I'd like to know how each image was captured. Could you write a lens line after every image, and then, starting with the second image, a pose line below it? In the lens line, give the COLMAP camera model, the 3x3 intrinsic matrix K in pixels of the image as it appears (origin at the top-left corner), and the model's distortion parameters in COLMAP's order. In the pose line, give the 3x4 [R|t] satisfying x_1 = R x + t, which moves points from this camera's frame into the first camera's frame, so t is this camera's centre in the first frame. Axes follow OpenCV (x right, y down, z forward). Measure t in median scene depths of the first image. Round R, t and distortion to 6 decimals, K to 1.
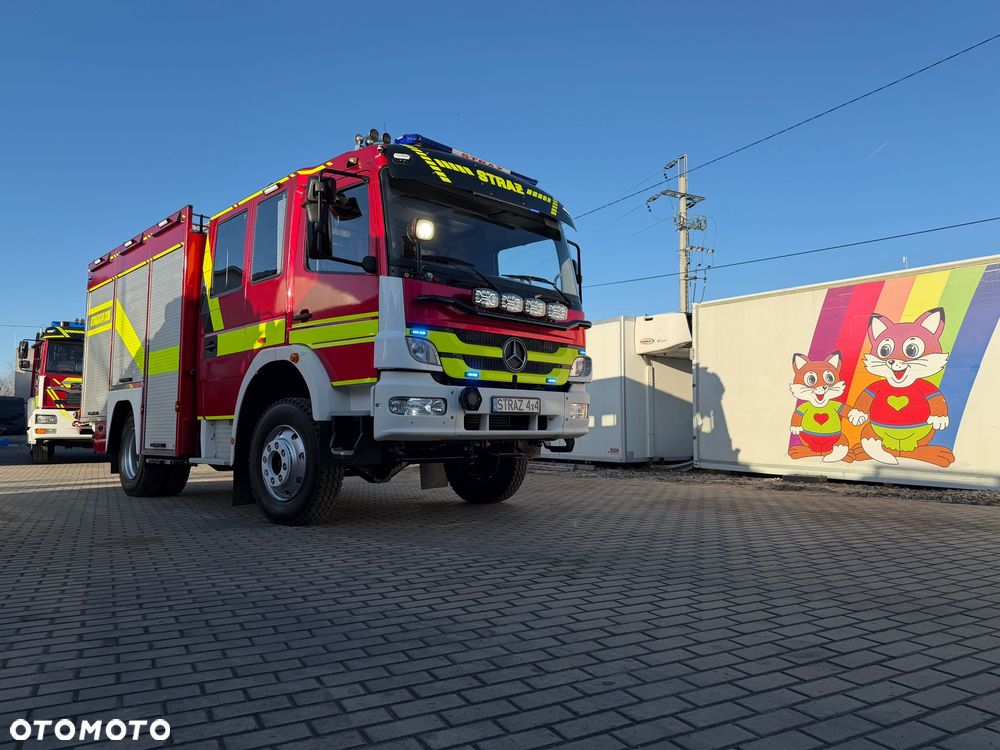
lens RADIAL K [[695.9, 0, 499.9], [0, 695.9, 385.1], [0, 0, 1]] dist [0.070743, -0.082801]
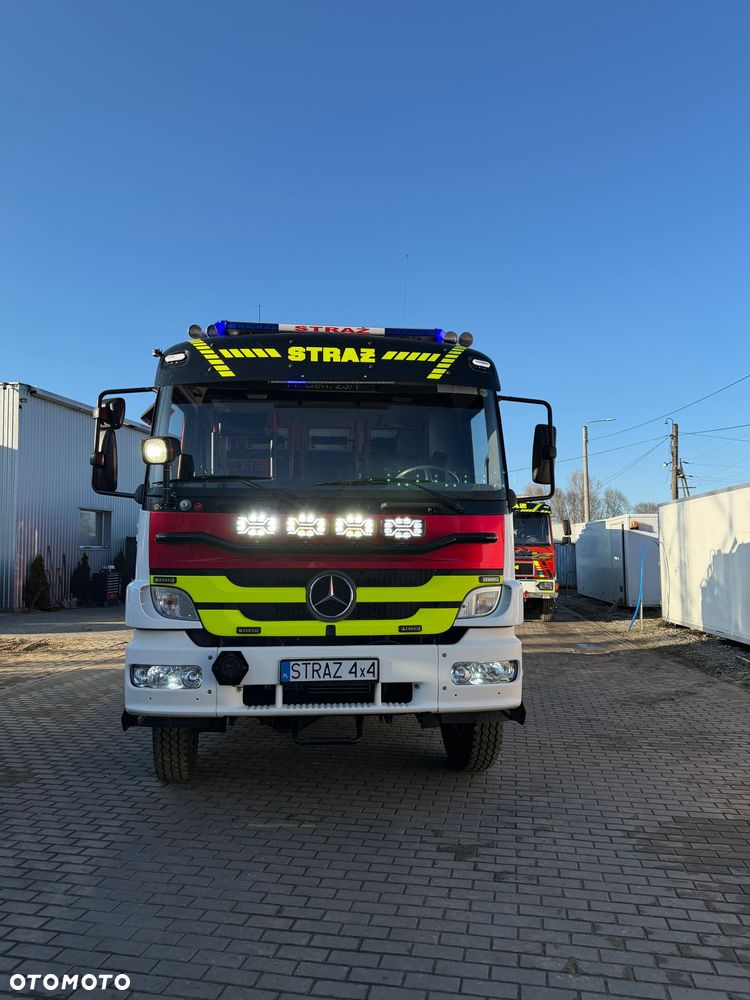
lens RADIAL K [[695.9, 0, 384.9], [0, 695.9, 496.2], [0, 0, 1]] dist [0.070743, -0.082801]
pose [[0.768471, -0.055183, -0.637500, 0.504884], [0.040507, 0.998472, -0.037600, -0.112792], [0.638601, 0.003071, 0.769532, 0.477362]]
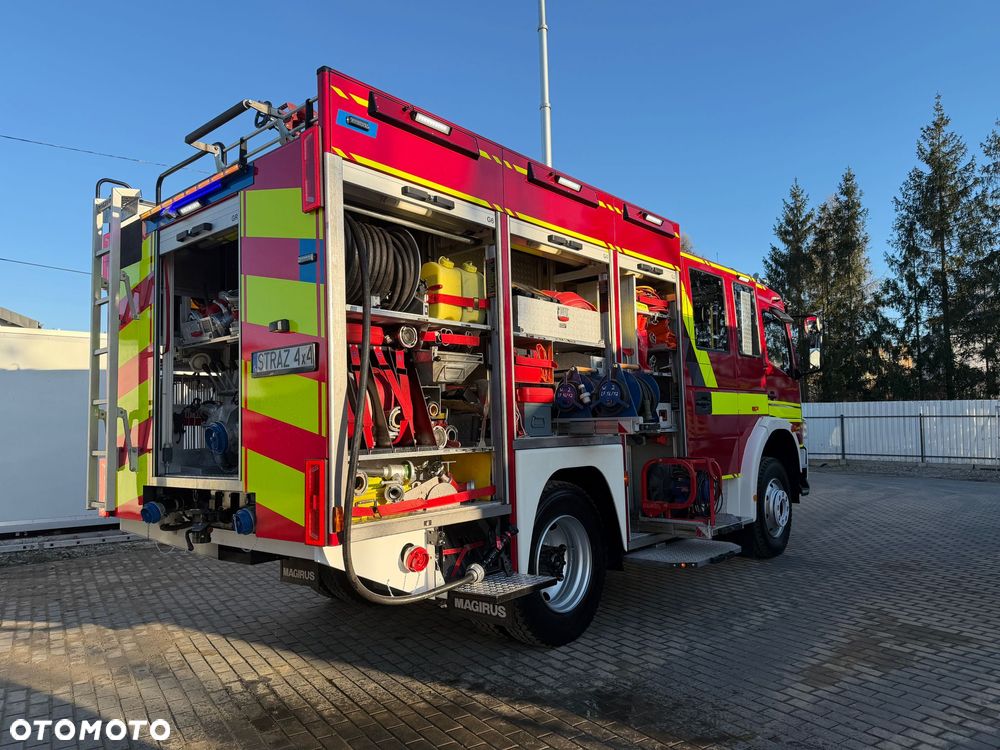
lens RADIAL K [[695.9, 0, 494.2], [0, 695.9, 377.6], [0, 0, 1]] dist [0.070743, -0.082801]
pose [[-0.084752, 0.078071, 0.993339, -1.569388], [-0.039576, 0.995875, -0.081647, 0.000963], [-0.995616, -0.046232, -0.081313, 1.618882]]
